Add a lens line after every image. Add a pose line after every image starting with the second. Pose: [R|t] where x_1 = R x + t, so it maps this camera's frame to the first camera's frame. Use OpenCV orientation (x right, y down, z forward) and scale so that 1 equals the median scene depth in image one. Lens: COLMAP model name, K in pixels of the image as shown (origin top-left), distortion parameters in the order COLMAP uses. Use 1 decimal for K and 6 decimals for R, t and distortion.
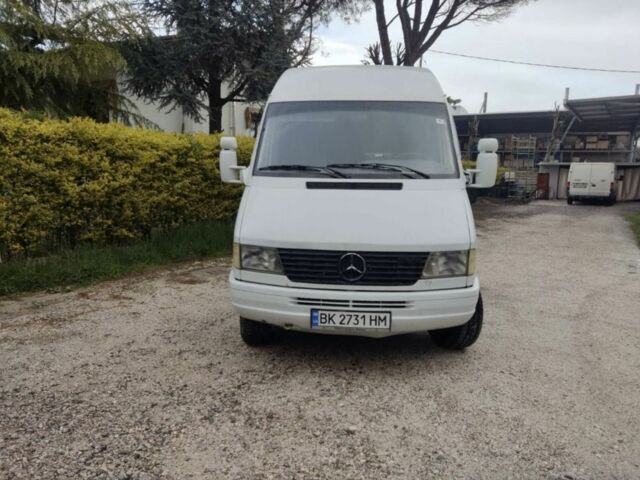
lens RADIAL K [[458.5, 0, 319.9], [0, 458.5, 240.6], [0, 0, 1]] dist [0.028747, -0.021604]
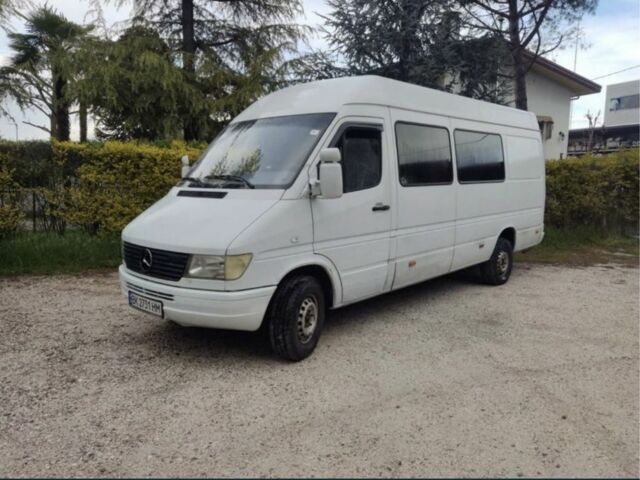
lens RADIAL K [[458.5, 0, 321.1], [0, 458.5, 239.6], [0, 0, 1]] dist [0.028747, -0.021604]
pose [[0.799085, 0.070792, -0.597036, 1.136299], [-0.091014, 0.995843, -0.003735, -0.033190], [0.594289, 0.057324, 0.802206, 0.291491]]
